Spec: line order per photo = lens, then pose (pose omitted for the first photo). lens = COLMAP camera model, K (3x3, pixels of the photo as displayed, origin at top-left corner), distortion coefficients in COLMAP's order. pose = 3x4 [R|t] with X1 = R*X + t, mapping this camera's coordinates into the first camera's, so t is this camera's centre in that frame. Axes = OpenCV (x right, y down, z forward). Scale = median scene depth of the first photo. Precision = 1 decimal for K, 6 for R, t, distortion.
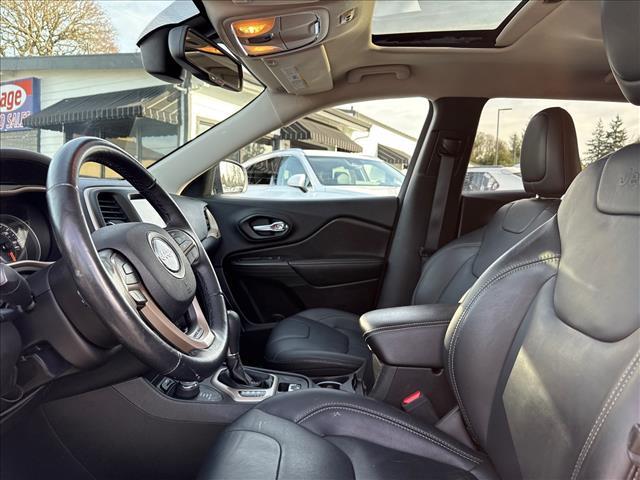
lens RADIAL K [[464.8, 0, 320.0], [0, 464.8, 240.0], [0, 0, 1]] dist [0.070153, -0.097458]
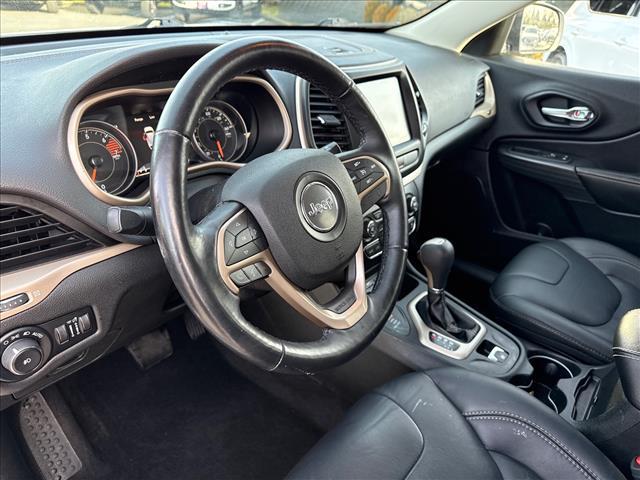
lens RADIAL K [[464.8, 0, 320.0], [0, 464.8, 240.0], [0, 0, 1]] dist [0.070153, -0.097458]
pose [[0.784622, 0.326331, -0.527140, 0.042894], [-0.111617, 0.910721, 0.397654, -0.096988], [0.609845, -0.253170, 0.750996, 0.171680]]
